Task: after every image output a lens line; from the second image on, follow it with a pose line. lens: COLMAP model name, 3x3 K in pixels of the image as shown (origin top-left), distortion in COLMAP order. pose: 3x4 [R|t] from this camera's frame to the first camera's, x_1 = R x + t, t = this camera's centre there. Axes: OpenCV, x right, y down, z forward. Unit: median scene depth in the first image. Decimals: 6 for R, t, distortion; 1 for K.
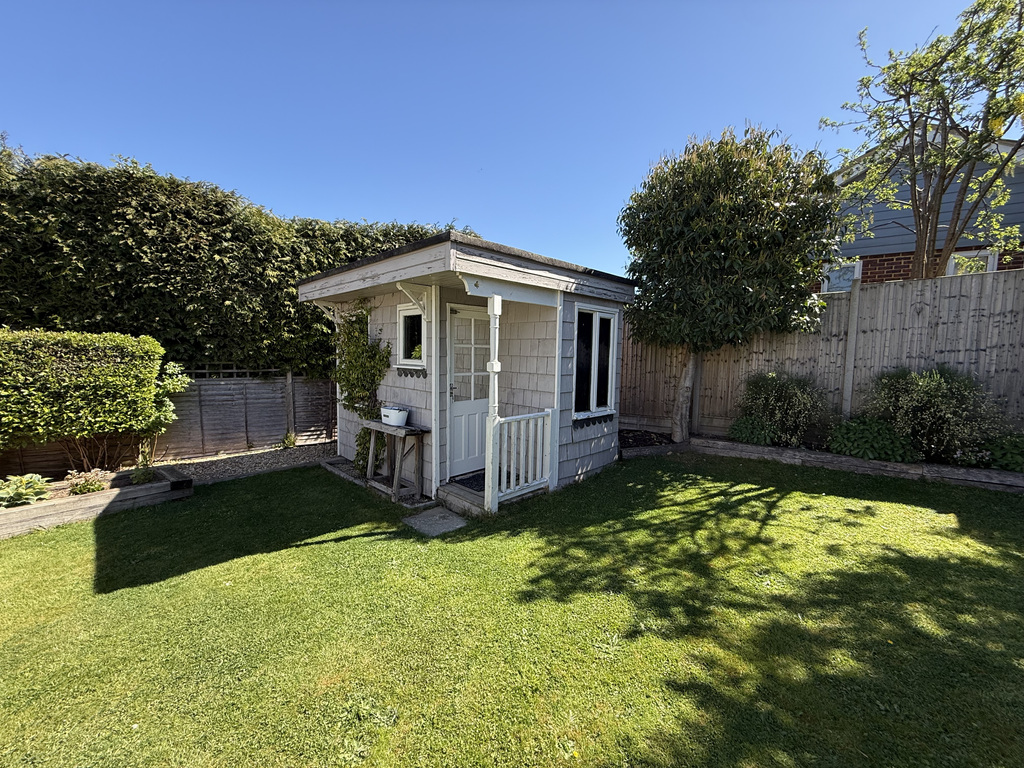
lens RADIAL K [[405.8, 0, 506.4], [0, 405.8, 383.4], [0, 0, 1]] dist [-0.000792, -0.000480]
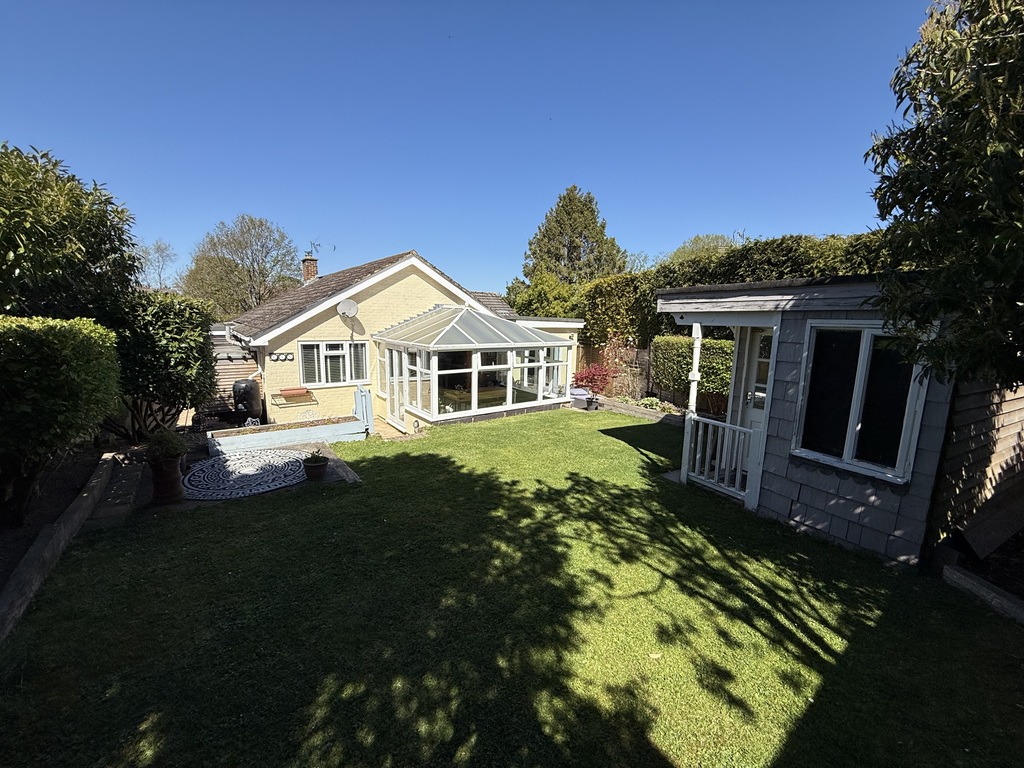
lens RADIAL K [[405.8, 0, 510.2], [0, 405.8, 384.0], [0, 0, 1]] dist [-0.000792, -0.000480]
pose [[-0.274376, 0.128007, -0.953064, 1.480519], [-0.097023, 0.982358, 0.159874, -0.179478], [0.956715, 0.136335, -0.257116, 0.805635]]
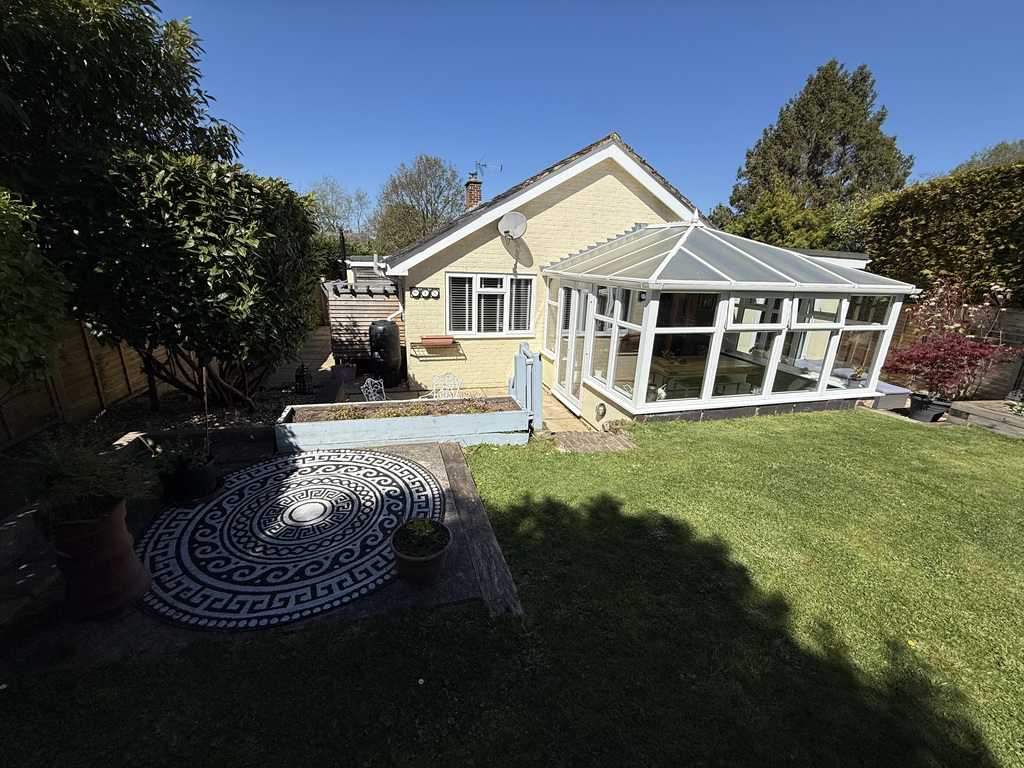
lens RADIAL K [[405.8, 0, 507.9], [0, 405.8, 381.4], [0, 0, 1]] dist [-0.000792, -0.000480]
pose [[-0.608385, 0.185336, -0.771698, 0.740383], [-0.105352, 0.944886, 0.309986, -0.040059], [0.786619, 0.269891, -0.555329, 0.231163]]
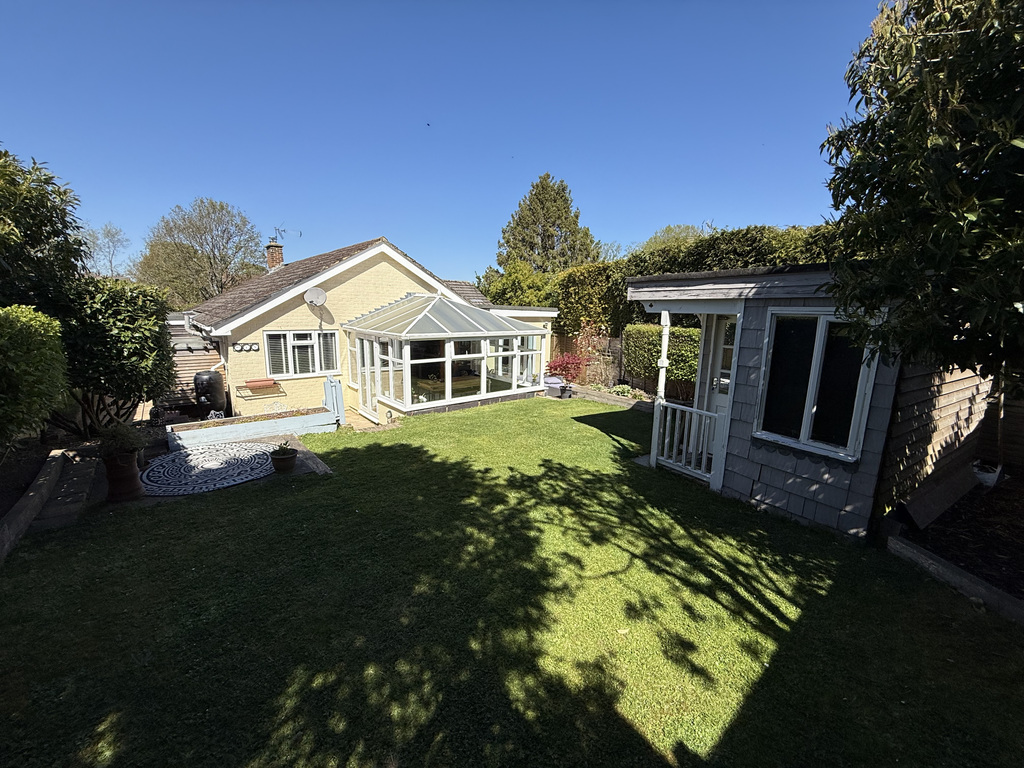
lens RADIAL K [[405.8, 0, 510.3], [0, 405.8, 384.0], [0, 0, 1]] dist [-0.000792, -0.000480]
pose [[-0.215216, 0.154723, -0.964232, 1.479810], [-0.096567, 0.979158, 0.178672, -0.175309], [0.971780, 0.131566, -0.195790, 0.815687]]
